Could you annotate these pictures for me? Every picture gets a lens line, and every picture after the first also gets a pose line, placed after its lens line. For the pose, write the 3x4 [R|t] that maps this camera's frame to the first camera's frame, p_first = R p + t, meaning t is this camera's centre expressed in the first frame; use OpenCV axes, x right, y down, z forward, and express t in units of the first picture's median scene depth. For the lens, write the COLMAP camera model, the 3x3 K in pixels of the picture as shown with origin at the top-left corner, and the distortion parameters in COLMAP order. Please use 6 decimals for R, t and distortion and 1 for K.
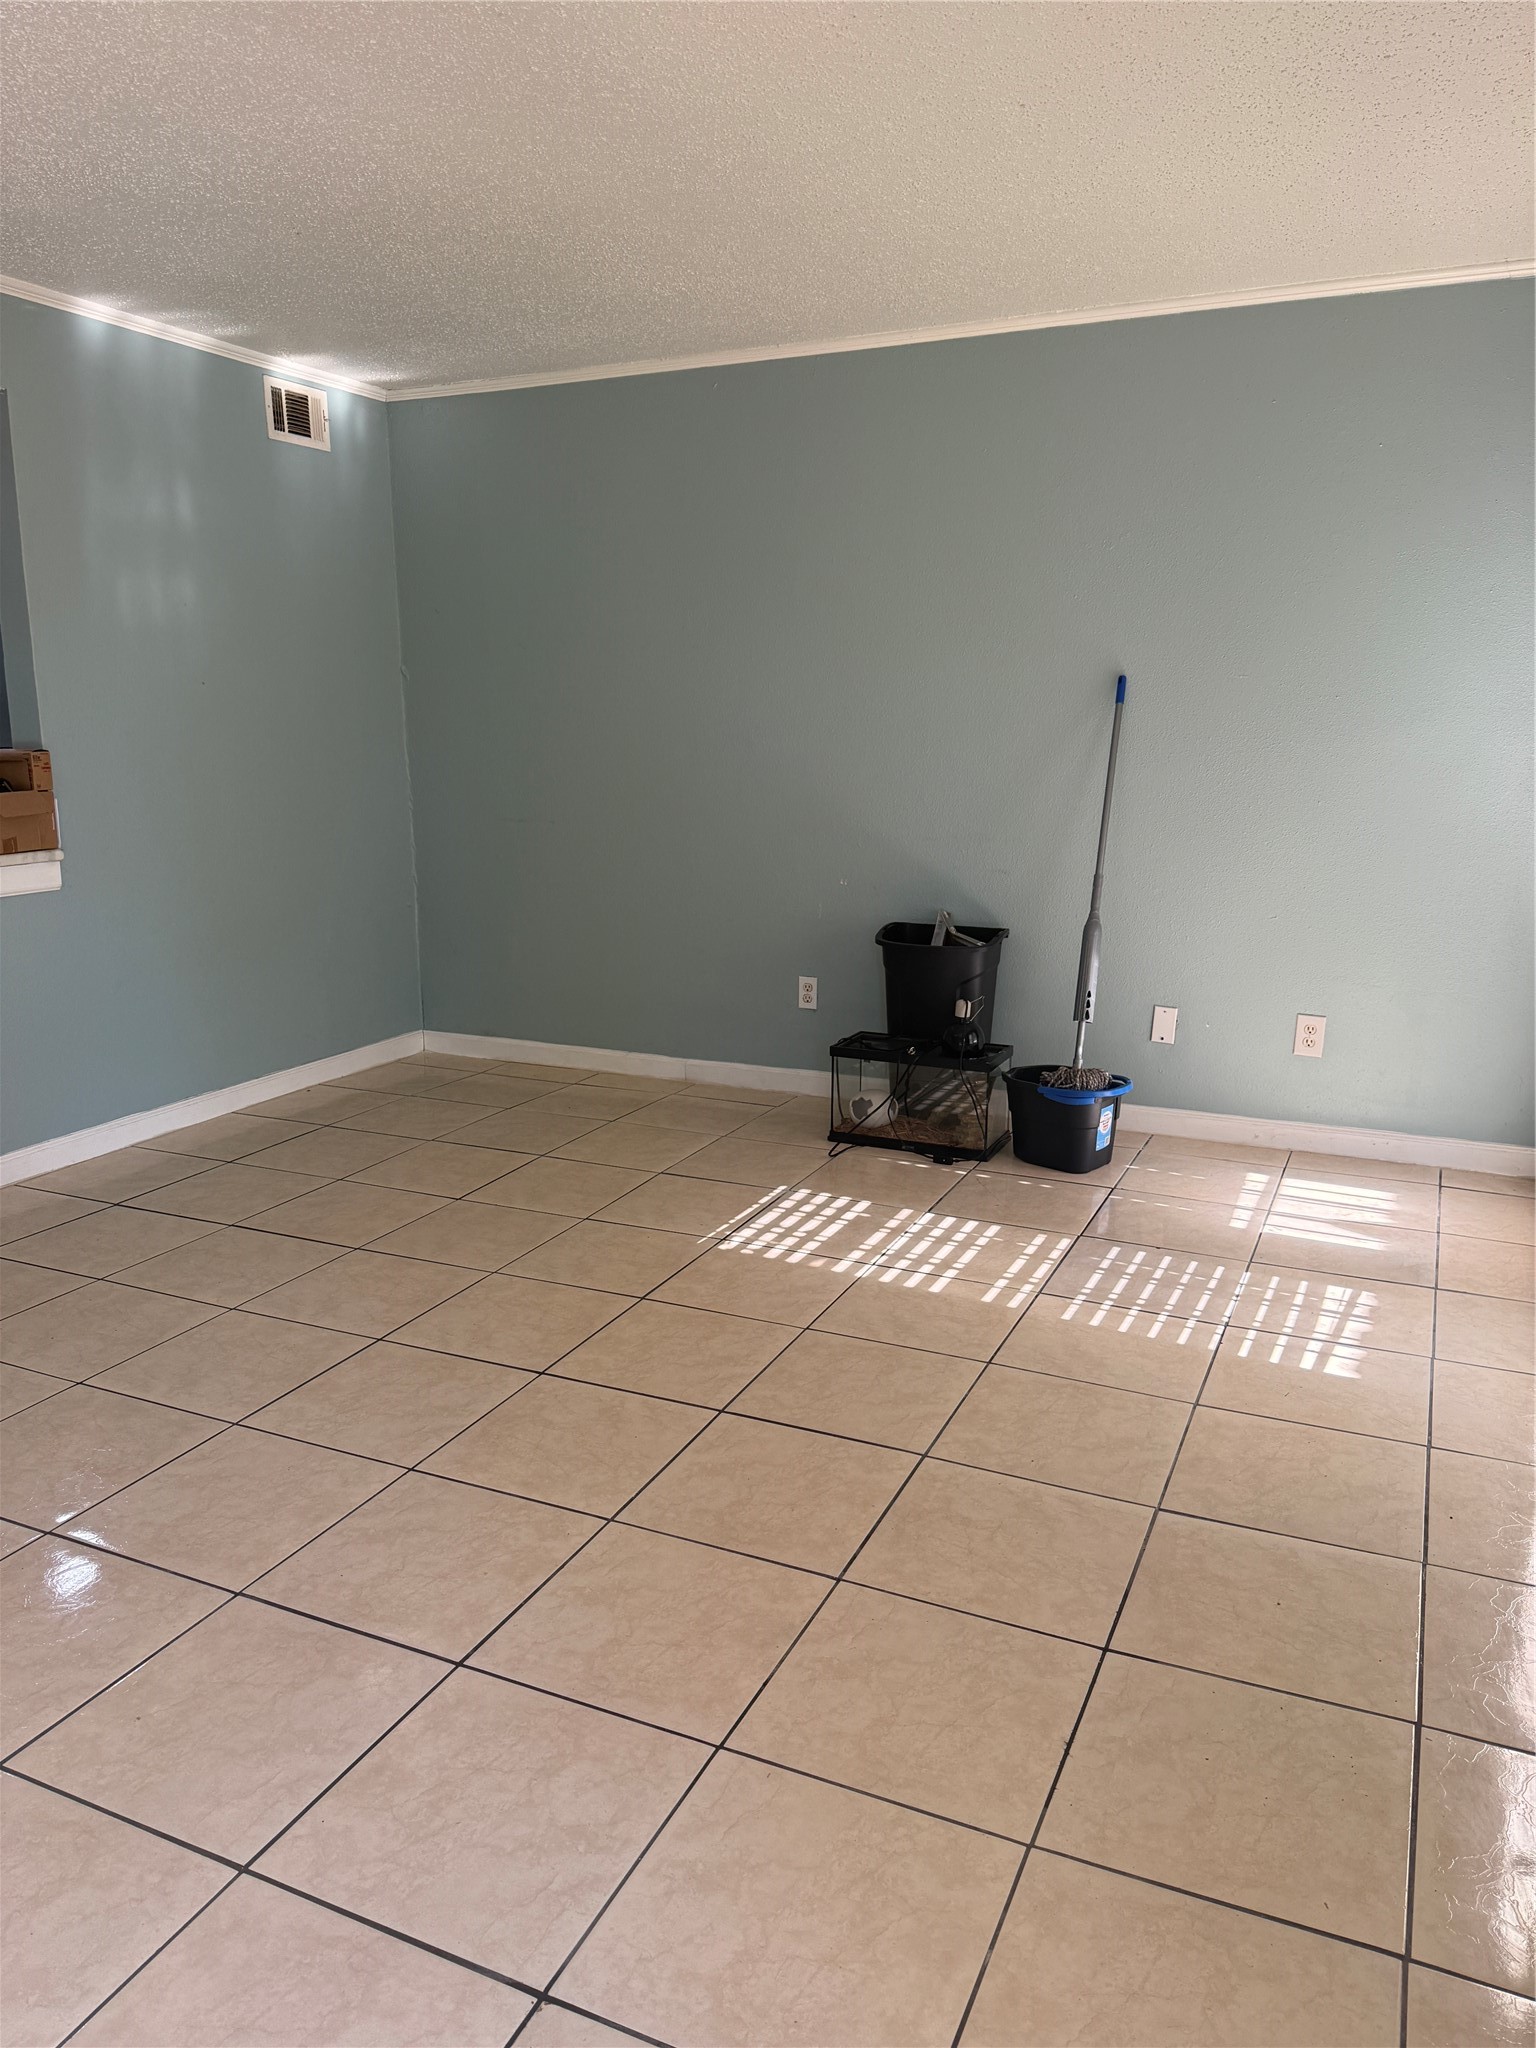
lens RADIAL K [[1445.9, 0, 770.1], [0, 1445.9, 1023.9], [0, 0, 1]] dist [0.004322, 0.000584]
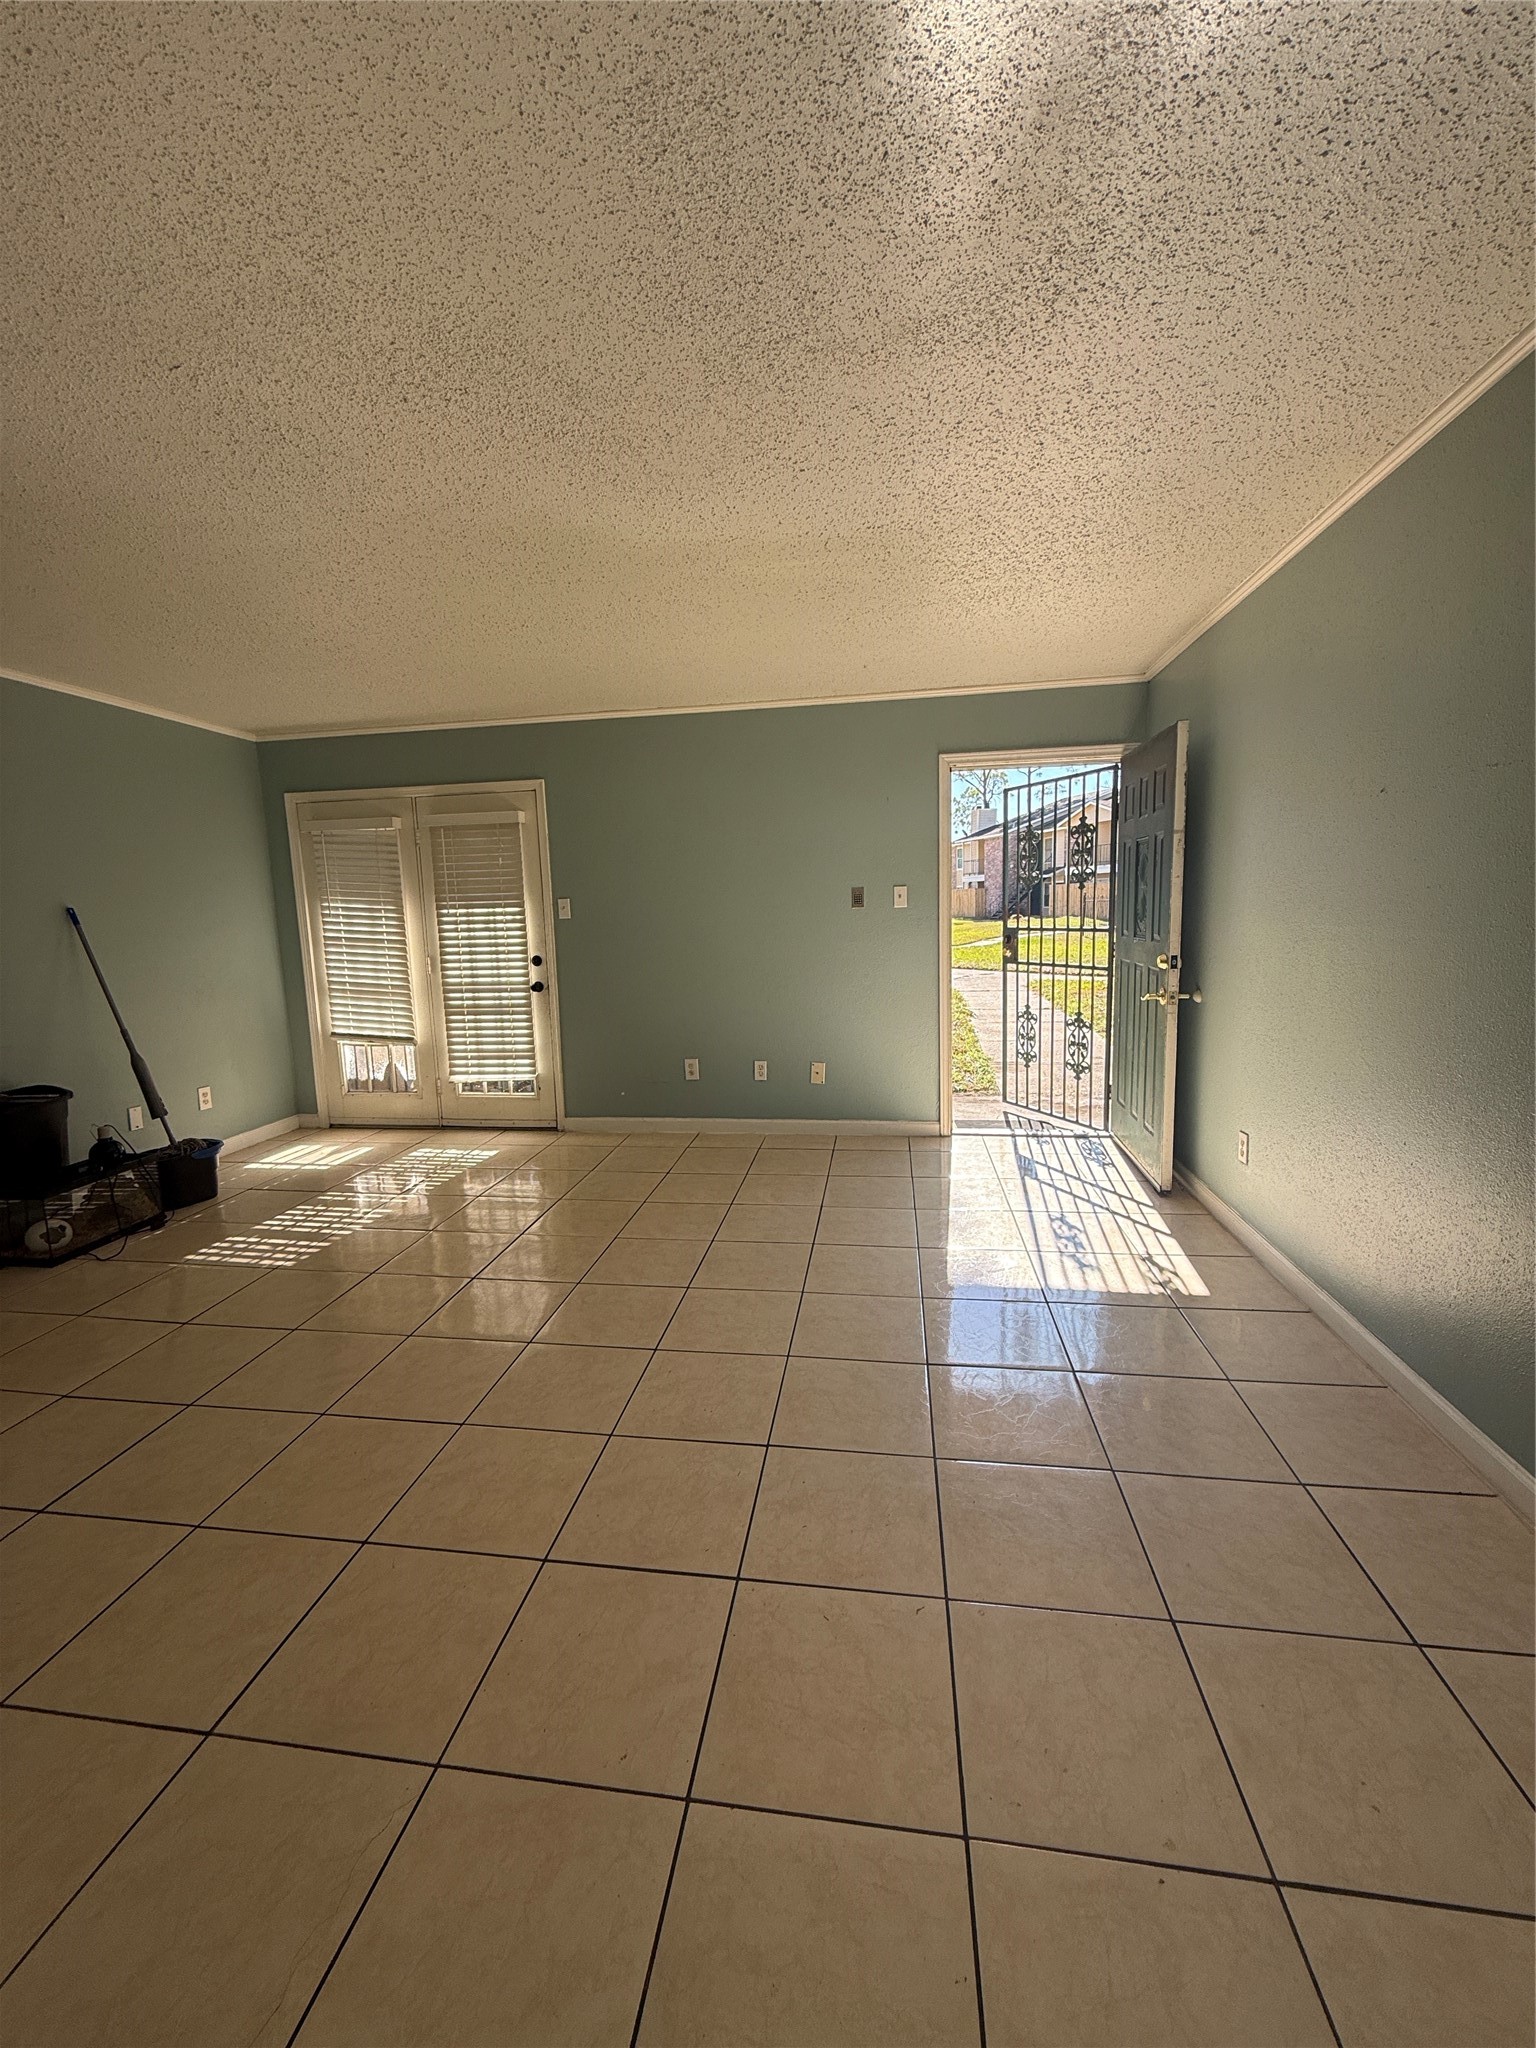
lens RADIAL K [[818.2, 0, 767.4], [0, 818.2, 1021.4], [0, 0, 1]] dist [0.000993, 0.000320]
pose [[-0.285094, -0.123270, 0.950540, -0.947392], [0.232015, 0.953329, 0.193219, -0.139908], [-0.929995, 0.275625, -0.243188, 0.648081]]
